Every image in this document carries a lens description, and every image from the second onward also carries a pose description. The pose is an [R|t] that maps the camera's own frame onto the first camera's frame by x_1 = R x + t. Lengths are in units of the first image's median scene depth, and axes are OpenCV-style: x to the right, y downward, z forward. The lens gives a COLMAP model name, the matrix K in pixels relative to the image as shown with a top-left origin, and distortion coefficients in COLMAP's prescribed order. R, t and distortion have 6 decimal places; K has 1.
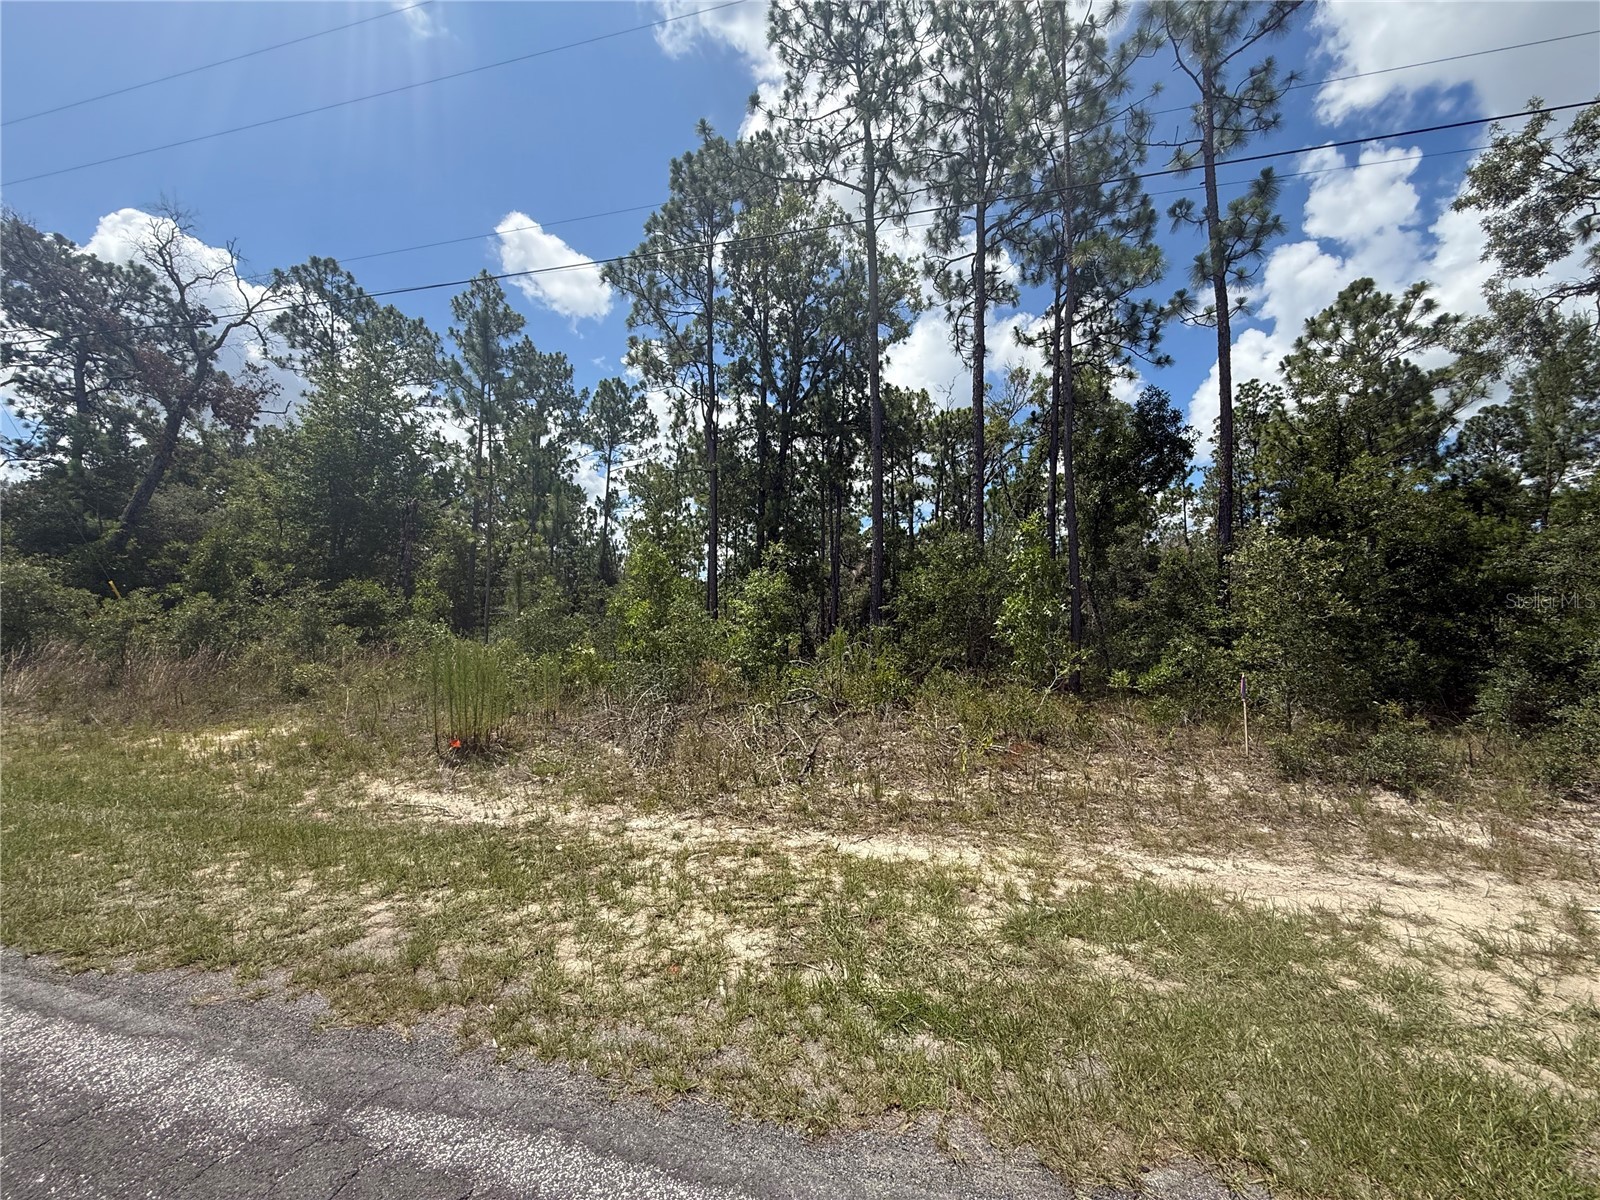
lens RADIAL K [[628.9, 0, 800.0], [0, 628.9, 600.0], [0, 0, 1]] dist [-0.001119, 0.000094]
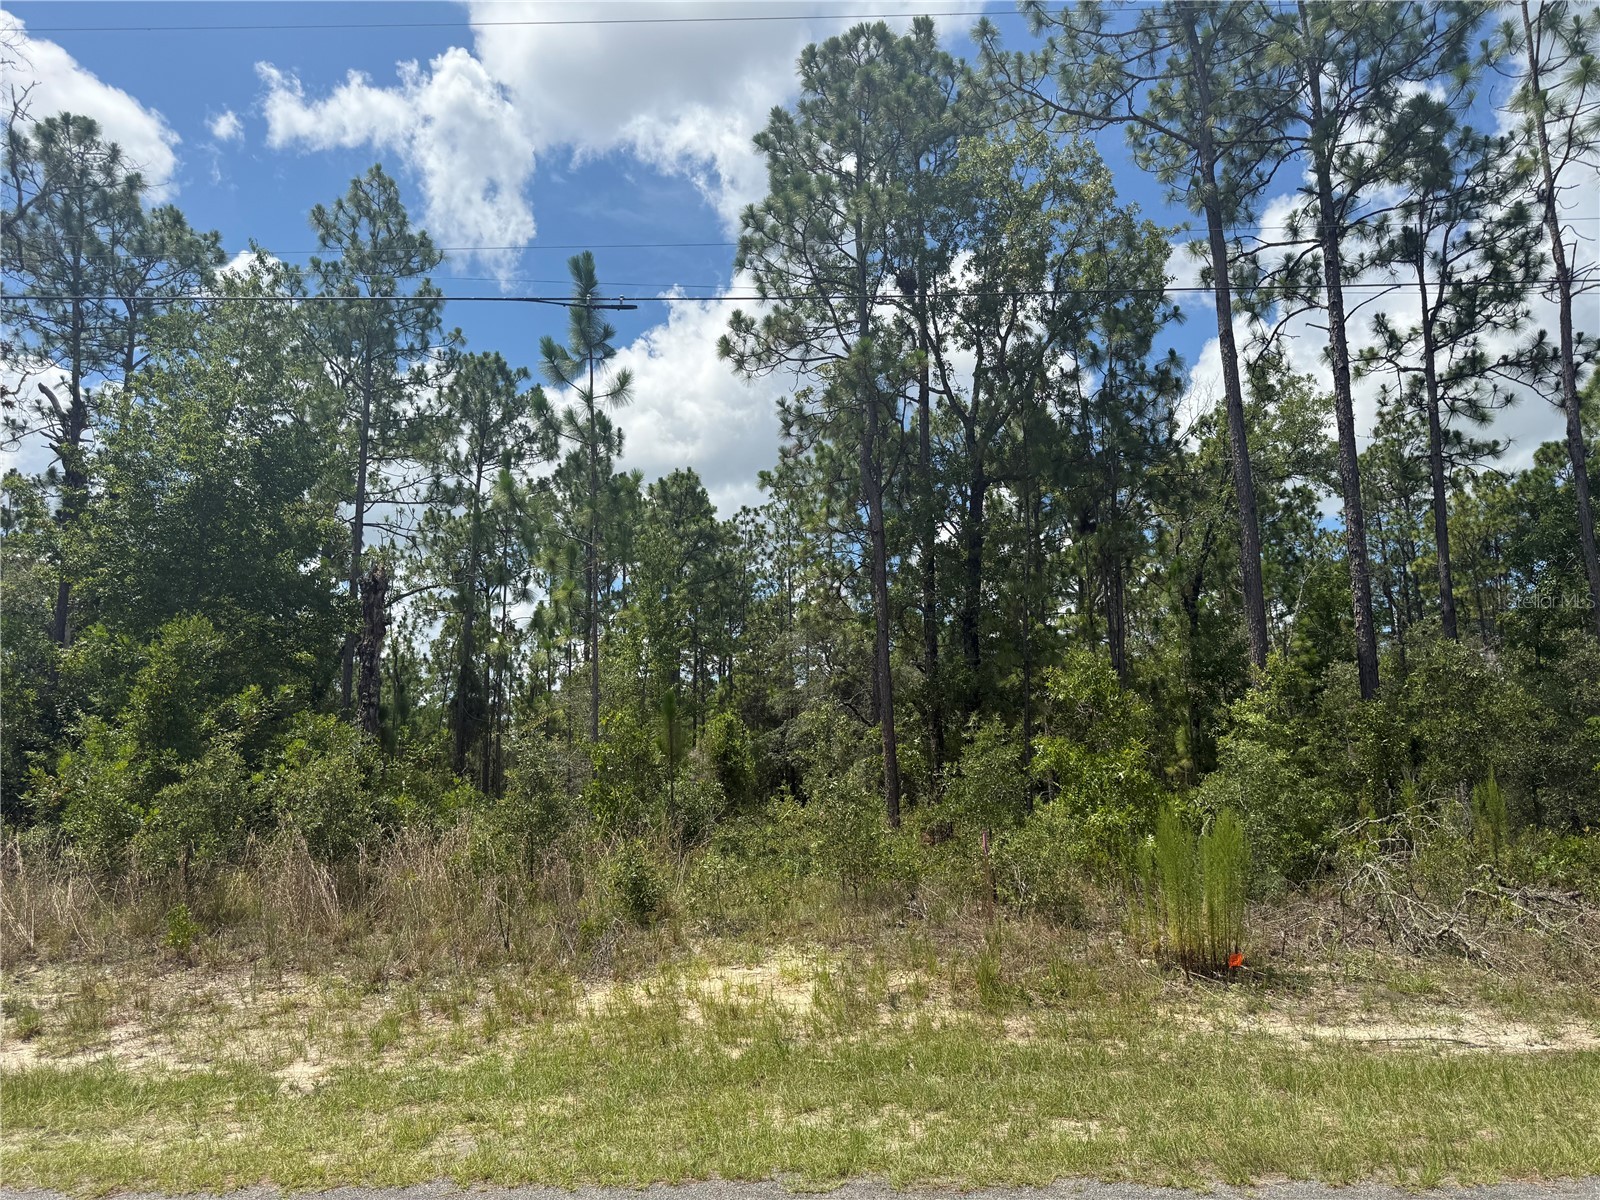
lens RADIAL K [[1111.1, 0, 803.9], [0, 1111.1, 608.7], [0, 0, 1]] dist [0.039947, -0.049480]
pose [[0.970433, 0.010189, 0.241157, -0.367174], [0.017730, 0.993400, -0.113320, -0.003544], [-0.240720, 0.114245, 0.963847, -0.028648]]
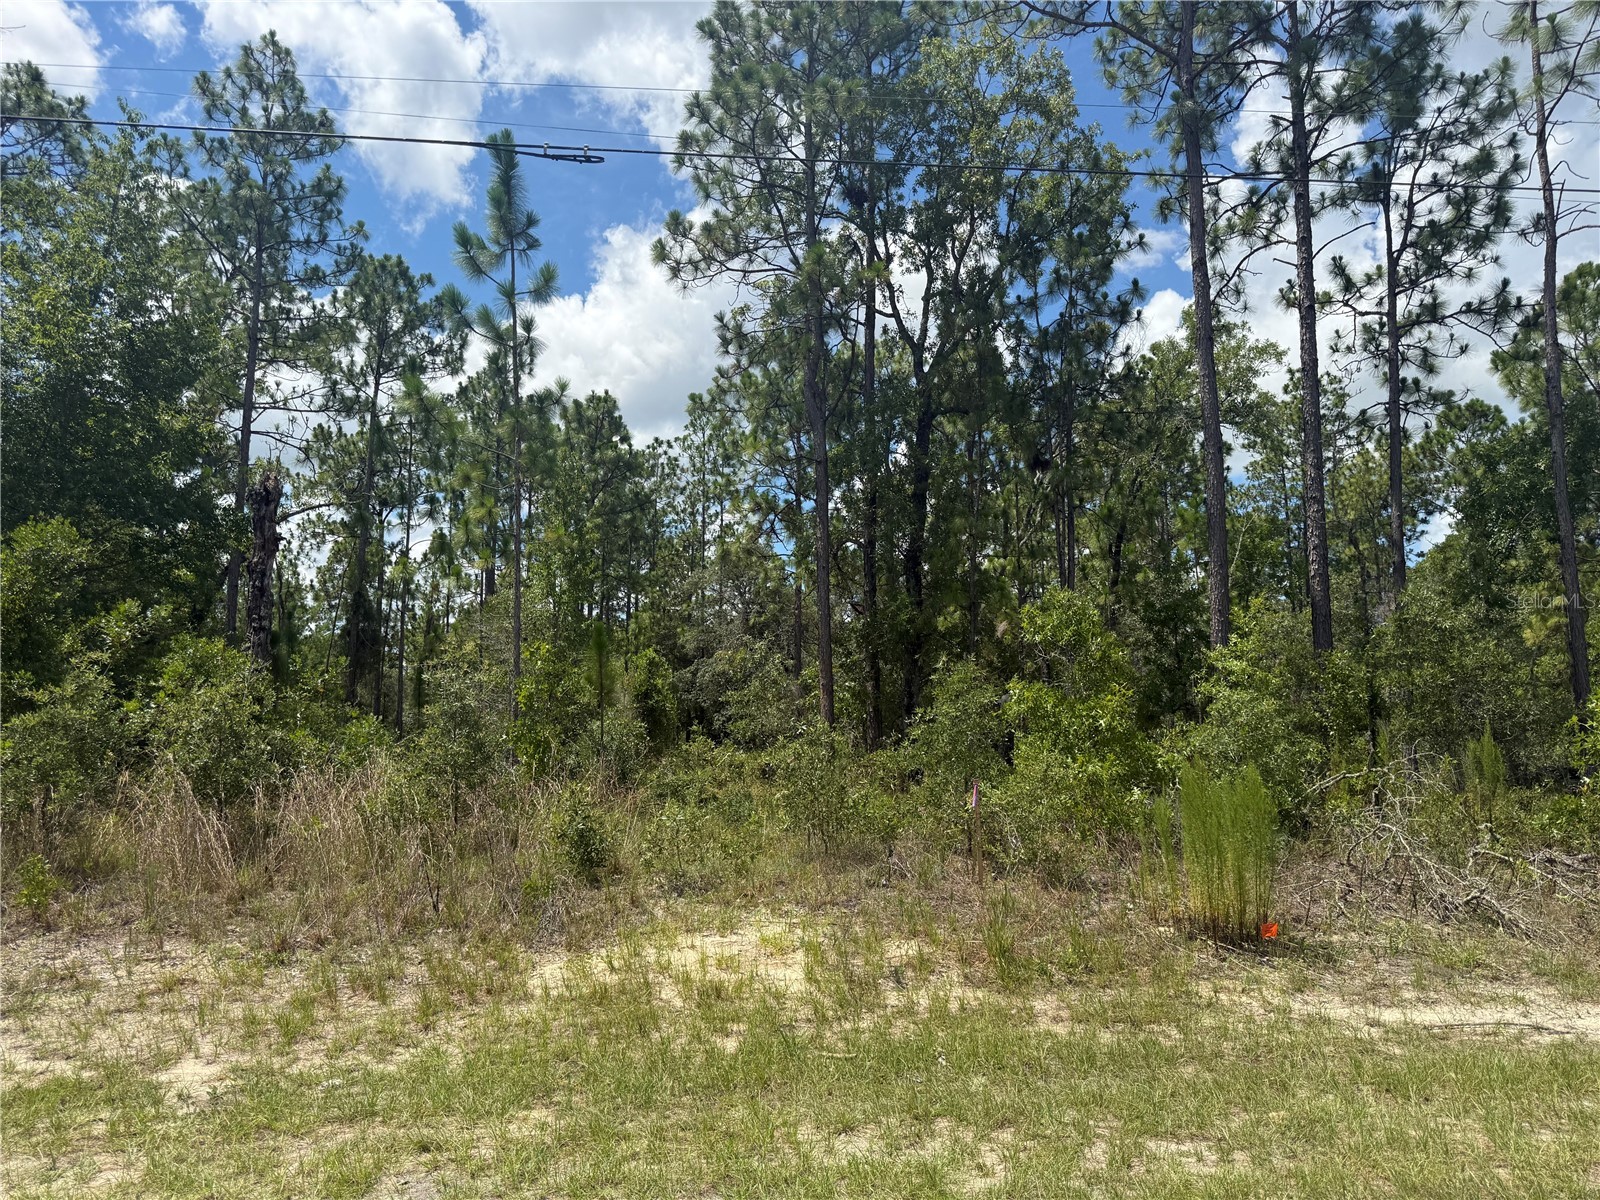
lens RADIAL K [[1116.1, 0, 795.8], [0, 1116.1, 601.5], [0, 0, 1]] dist [0.028287, -0.031046]
pose [[0.946490, 0.025917, 0.321690, -0.379959], [-0.004604, 0.997753, -0.066838, -0.002306], [-0.322700, 0.061780, 0.944483, 0.023825]]
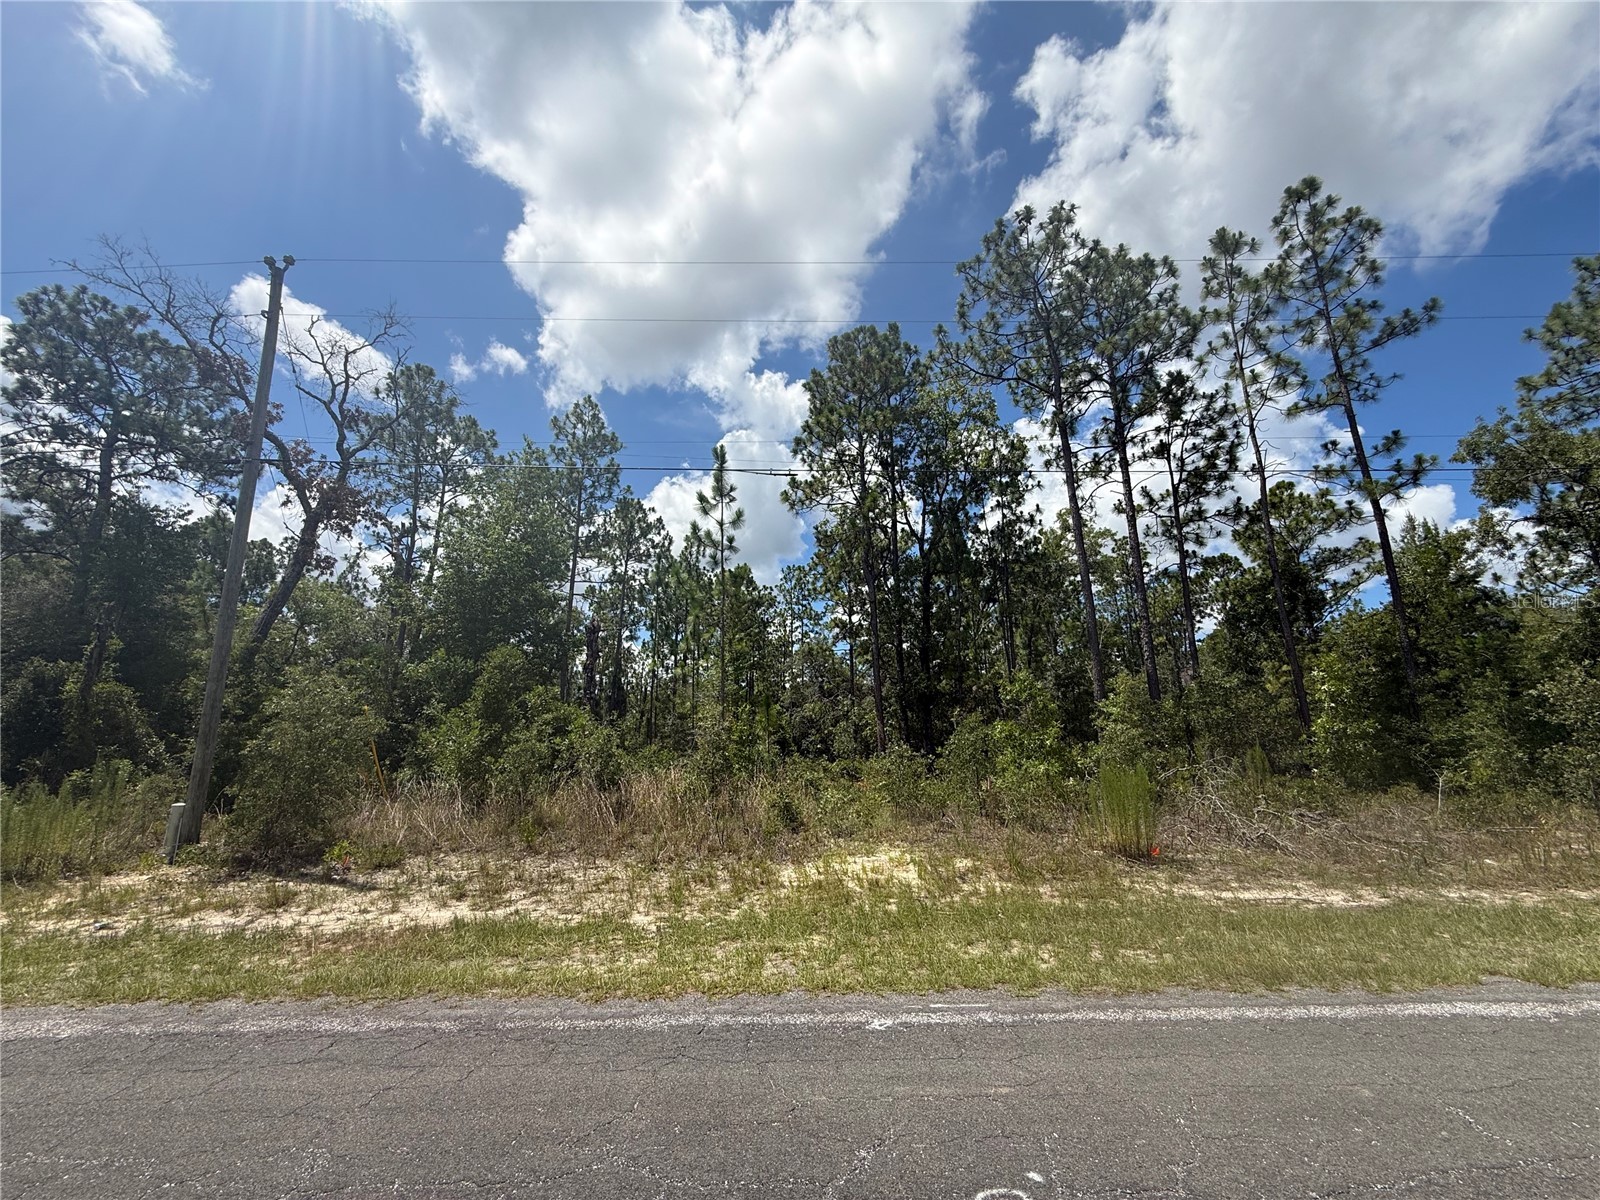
lens RADIAL K [[628.9, 0, 800.0], [0, 628.9, 600.0], [0, 0, 1]] dist [-0.001119, 0.000094]
pose [[0.963490, 0.038762, 0.264923, -0.427459], [0.010676, 0.983116, -0.182672, -0.005391], [-0.267531, 0.178831, 0.946809, -0.008547]]
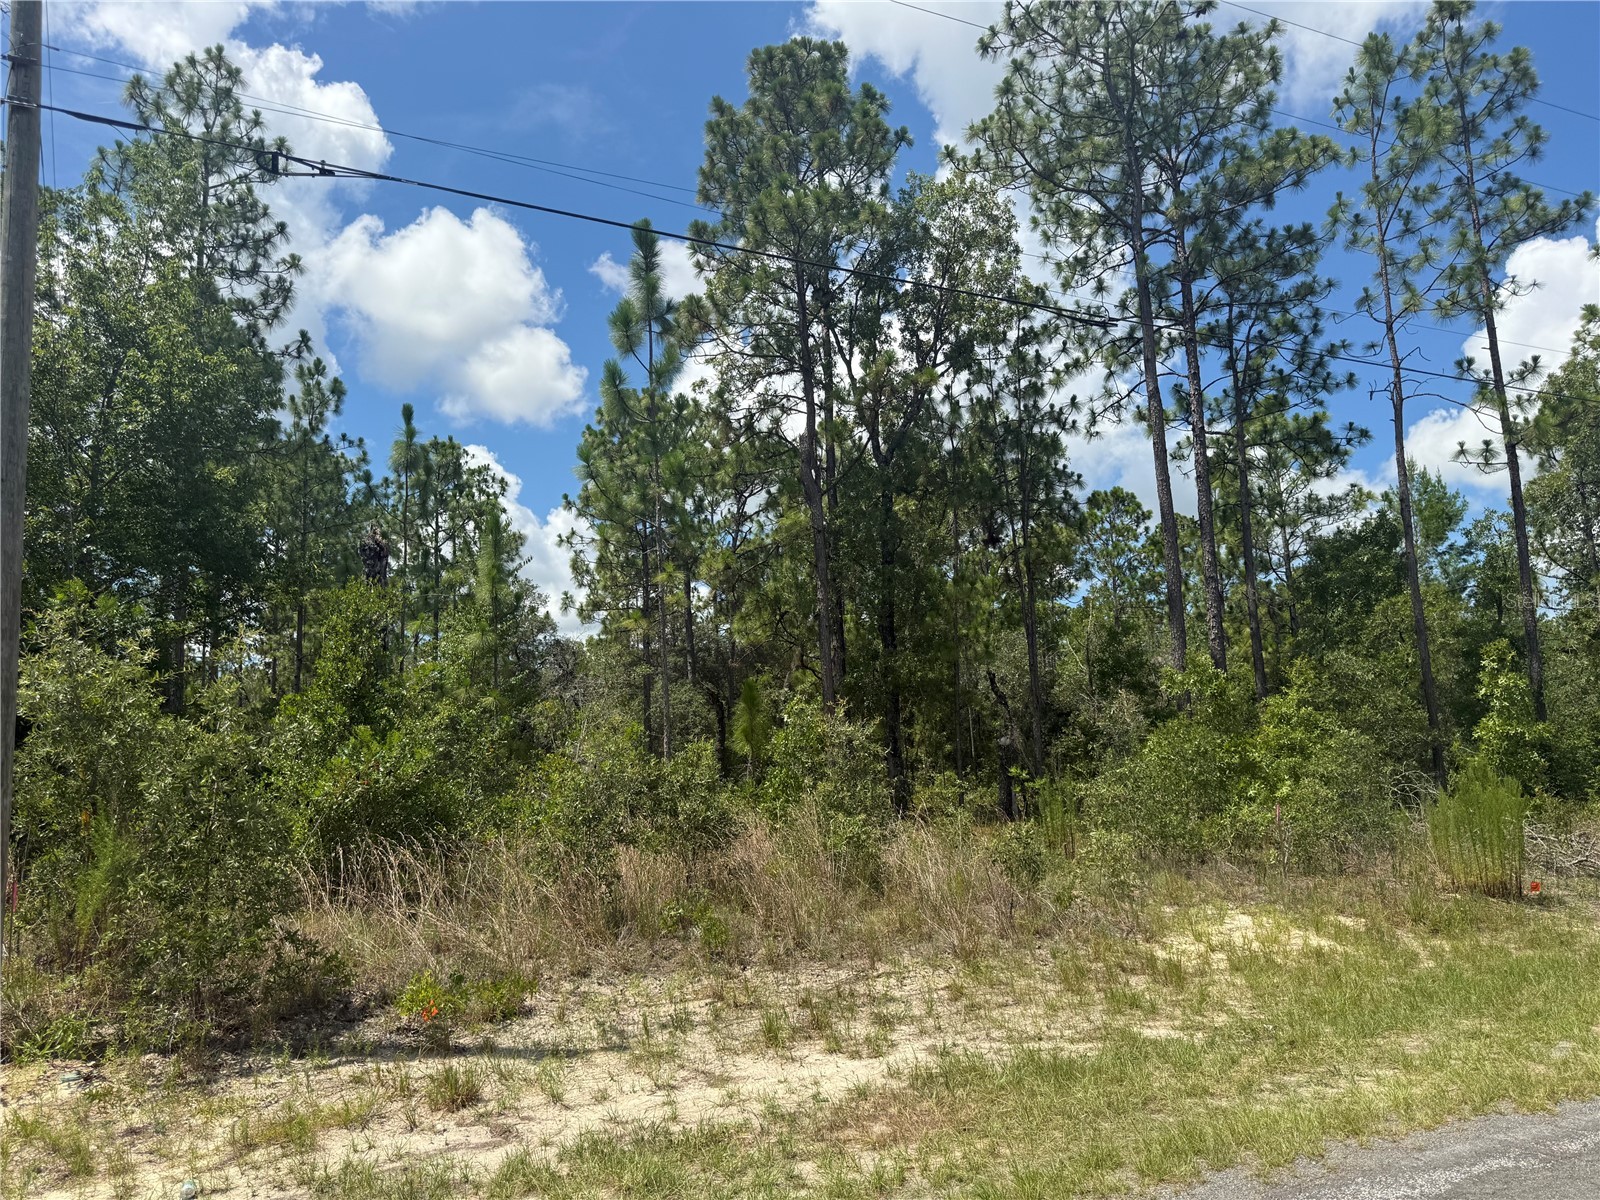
lens RADIAL K [[1111.1, 0, 803.9], [0, 1111.1, 608.7], [0, 0, 1]] dist [0.039947, -0.049480]
pose [[0.782119, 0.053454, 0.620832, -0.655992], [0.012419, 0.994779, -0.101297, -0.005658], [-0.623005, 0.086936, 0.777371, 0.091392]]
